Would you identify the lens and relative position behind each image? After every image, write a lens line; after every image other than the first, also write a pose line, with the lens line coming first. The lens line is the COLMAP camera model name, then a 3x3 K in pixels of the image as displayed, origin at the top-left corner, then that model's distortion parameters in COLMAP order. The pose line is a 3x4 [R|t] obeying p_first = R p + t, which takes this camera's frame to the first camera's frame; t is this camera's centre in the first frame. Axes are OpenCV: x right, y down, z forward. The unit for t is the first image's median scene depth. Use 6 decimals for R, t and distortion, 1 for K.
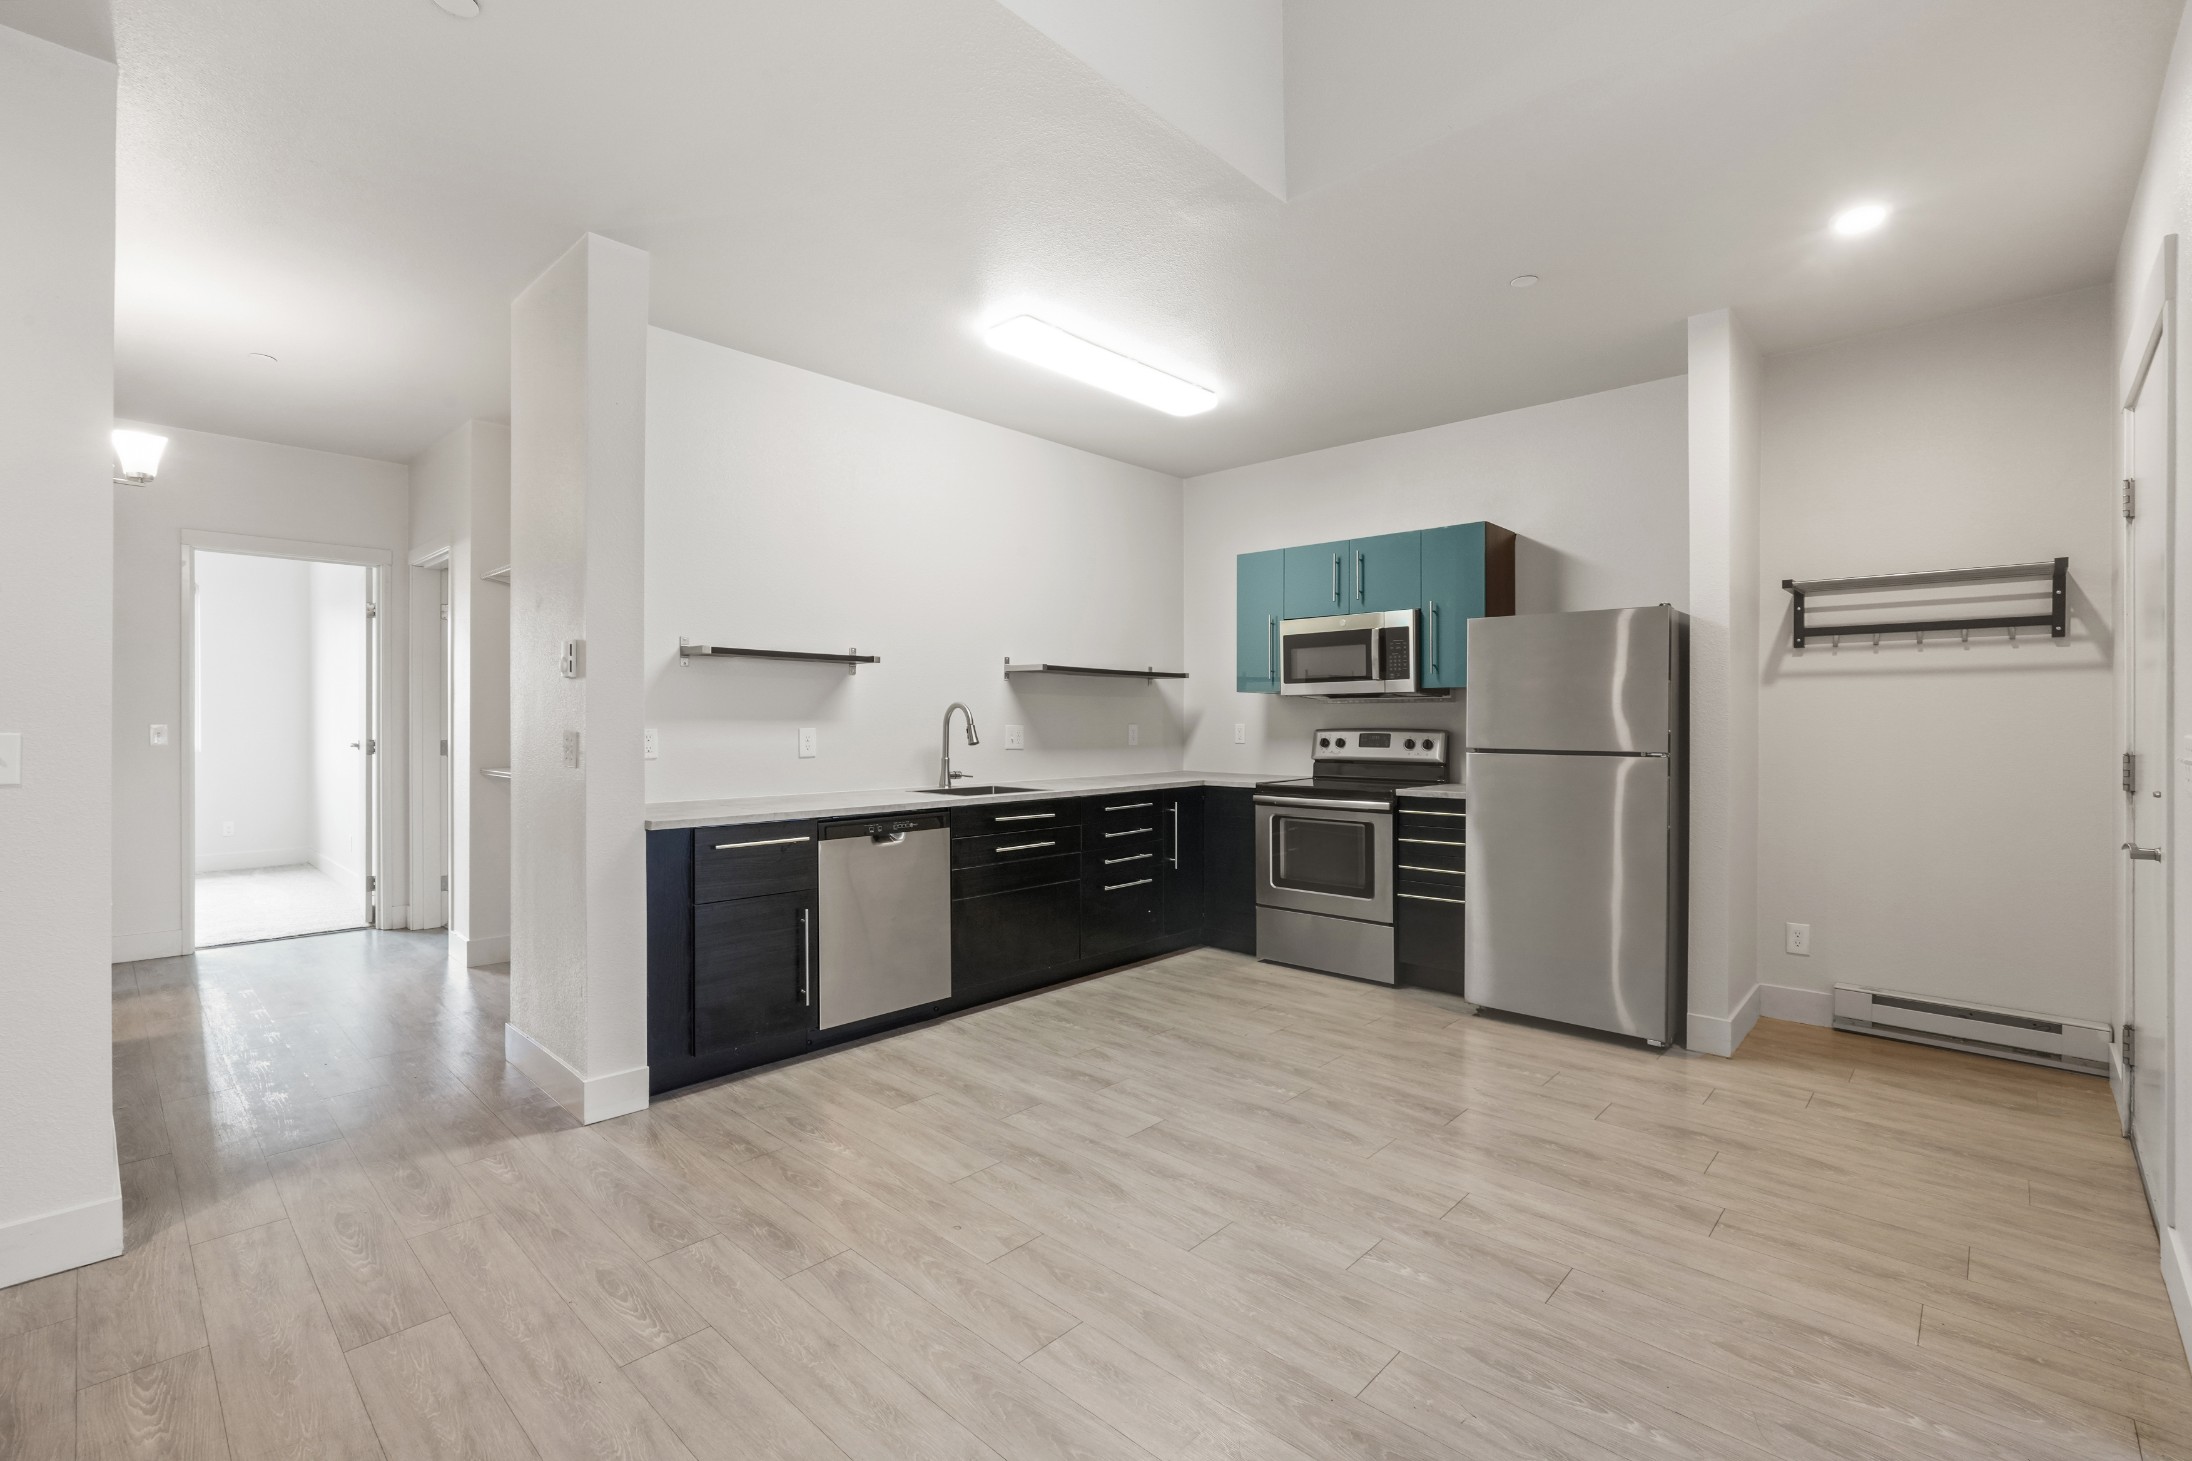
lens RADIAL K [[966.1, 0, 1101.7], [0, 966.1, 728.5], [0, 0, 1]] dist [-0.011252, -0.000226]
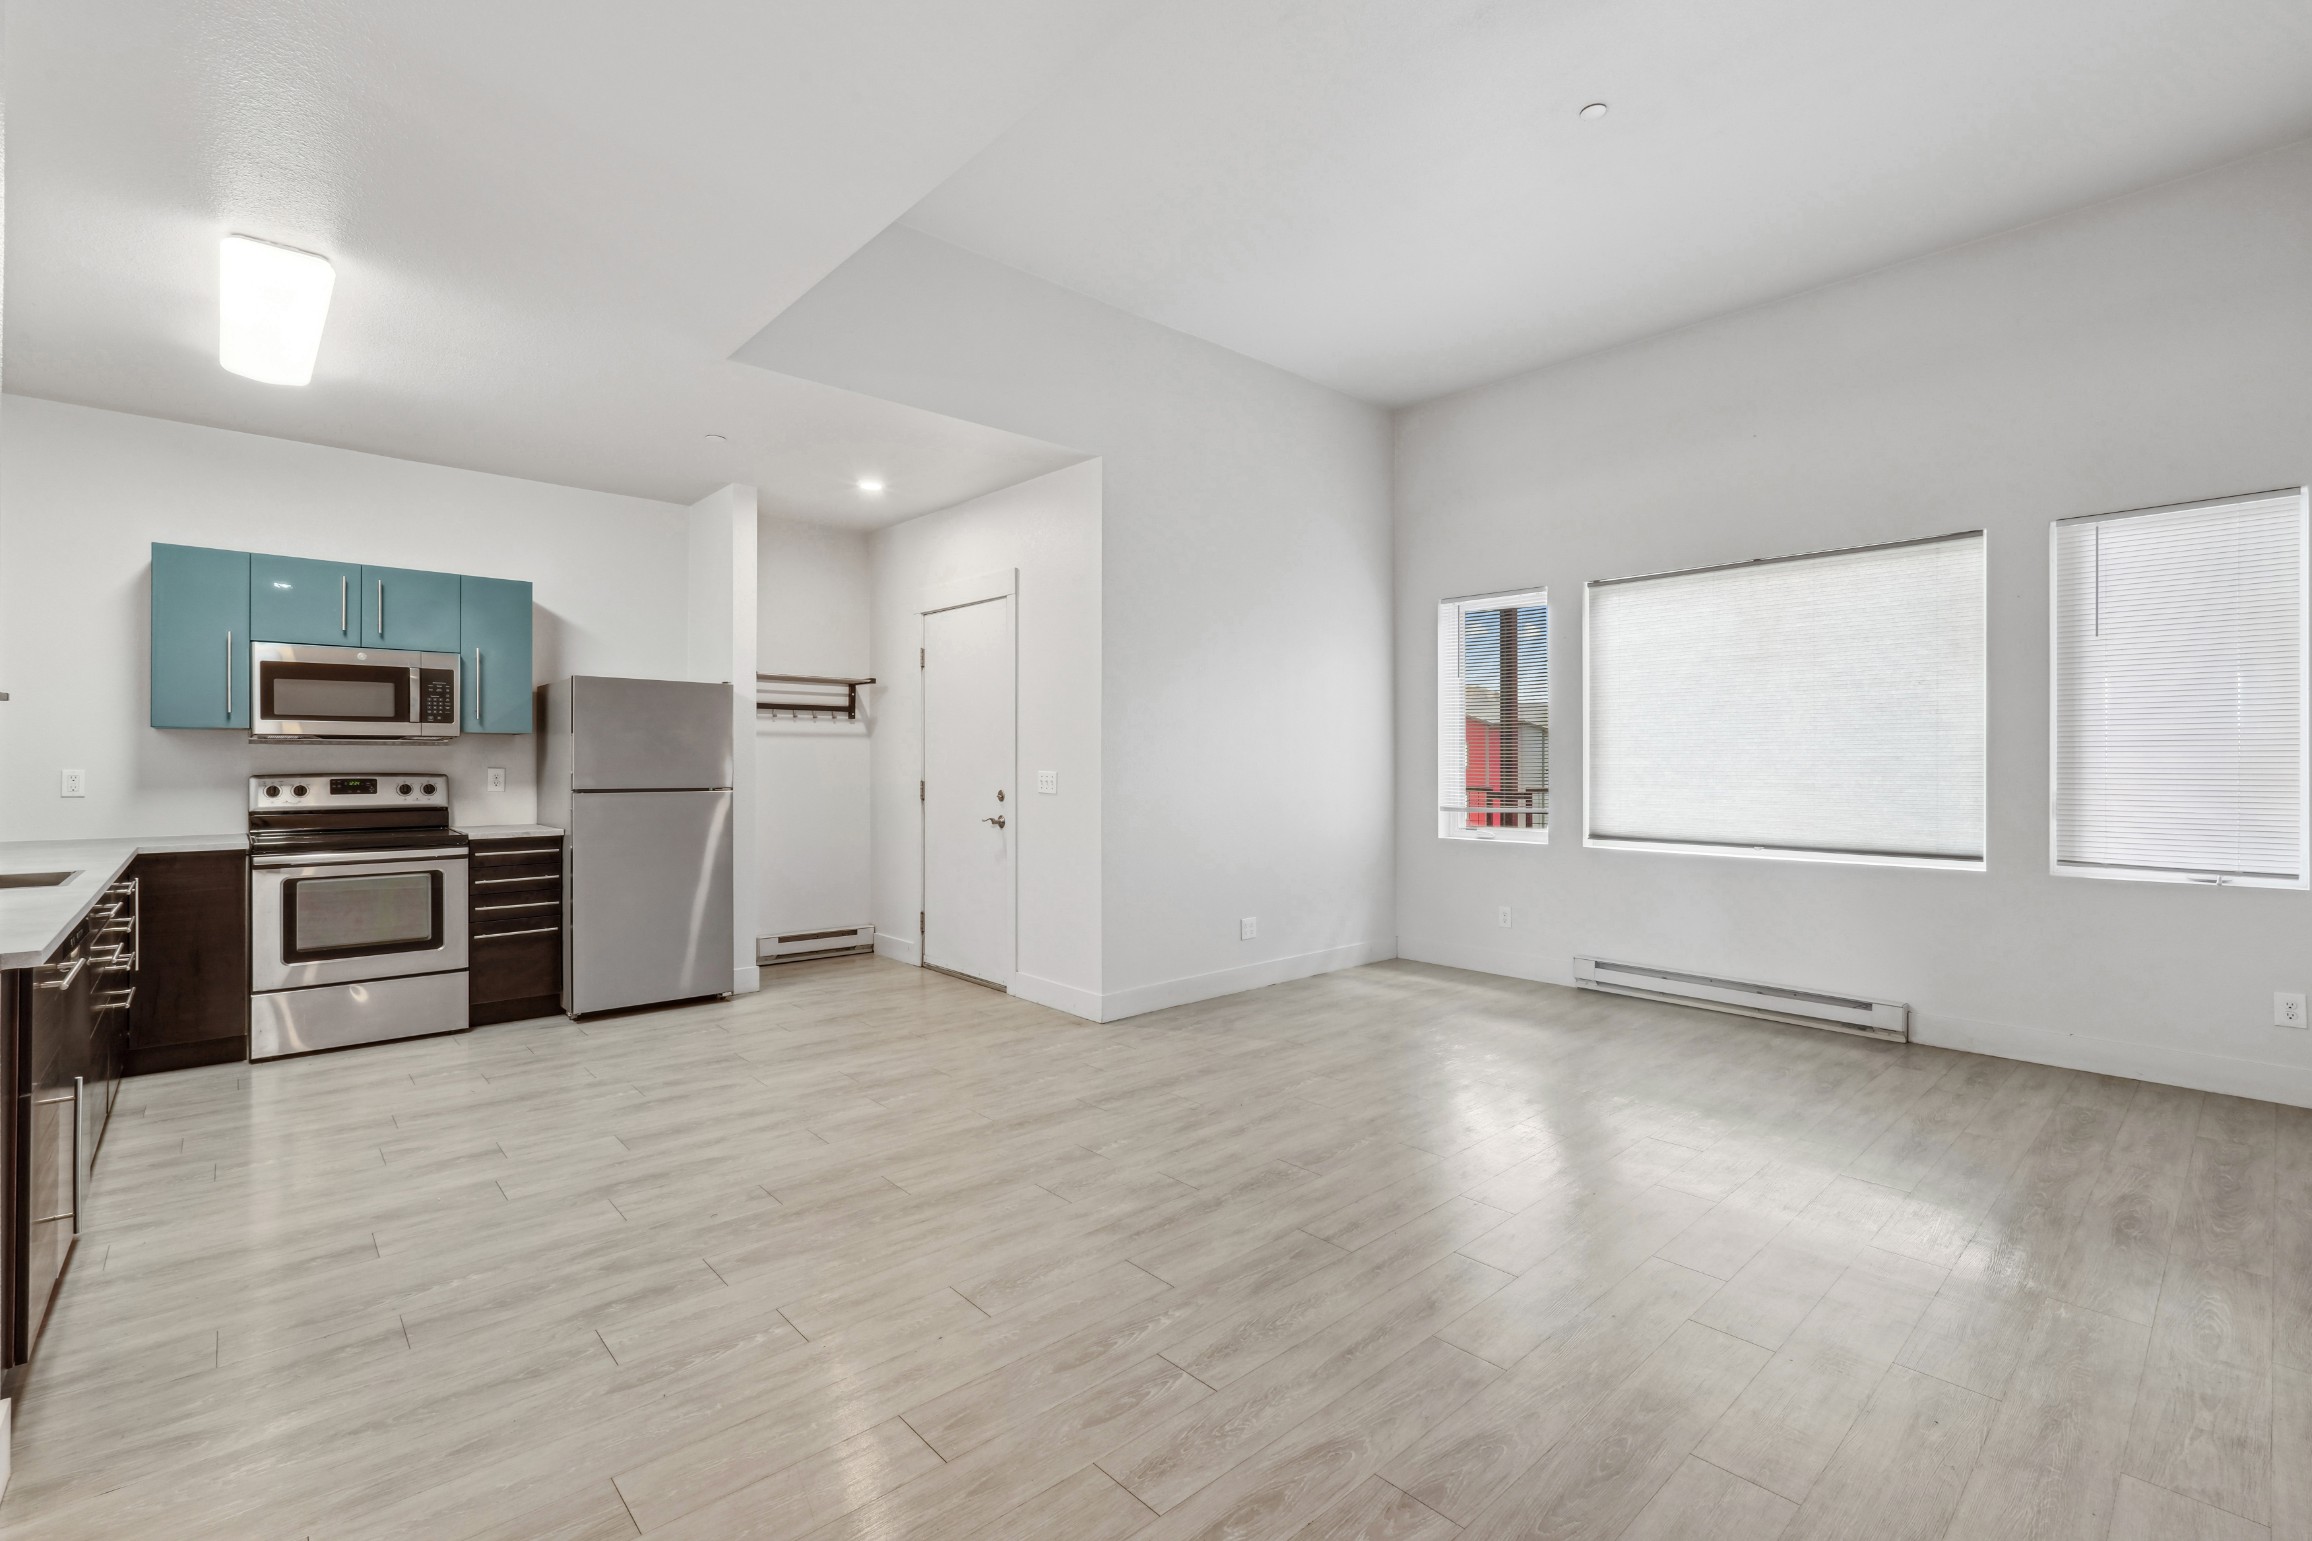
lens RADIAL K [[1024.9, 0, 1156.0], [0, 1024.9, 770.5], [0, 0, 1]] dist [-0.014316, 0.000784]
pose [[0.076354, -0.008413, 0.997045, -0.681192], [0.005479, 0.999953, 0.008018, -0.007043], [-0.997066, 0.004850, 0.076396, 0.202044]]
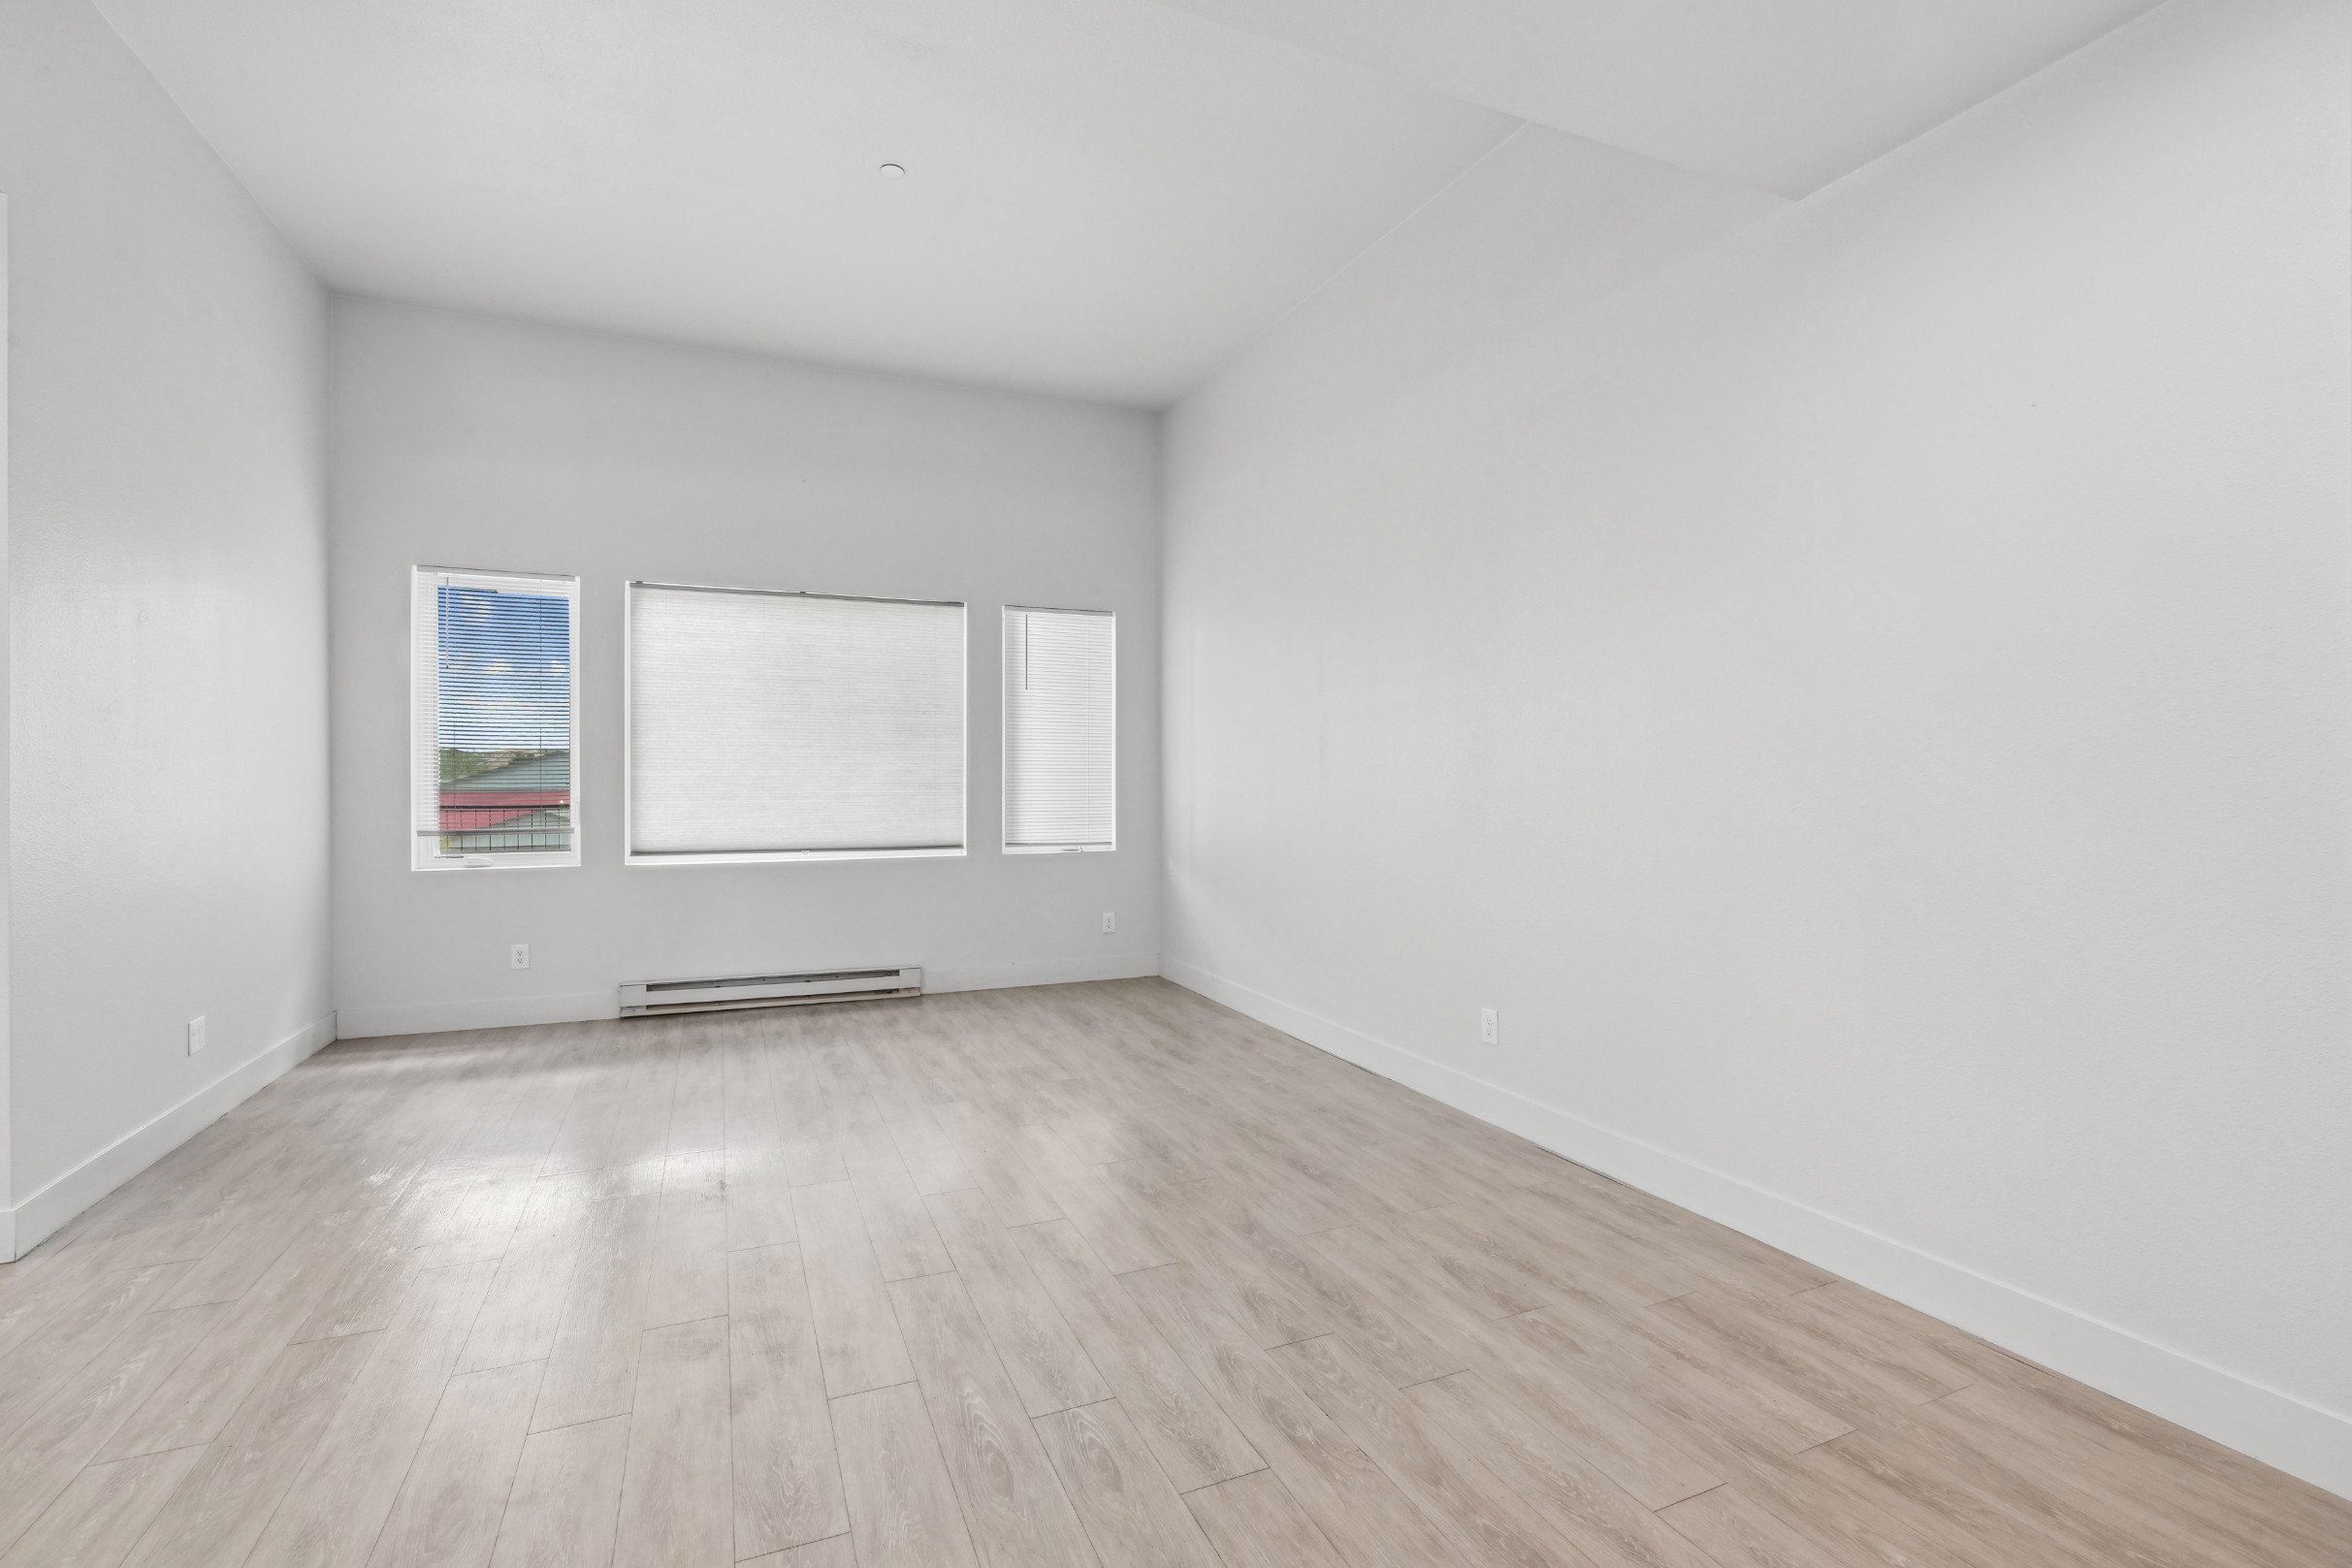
lens RADIAL K [[1054.1, 0, 1175.7], [0, 1054.1, 773.7], [0, 0, 1]] dist [-0.002248, 0.000584]
pose [[-0.919578, -0.000955, 0.392907, -0.438597], [0.000200, 0.999996, 0.002898, -0.007884], [-0.392908, 0.002743, -0.919574, 0.635209]]
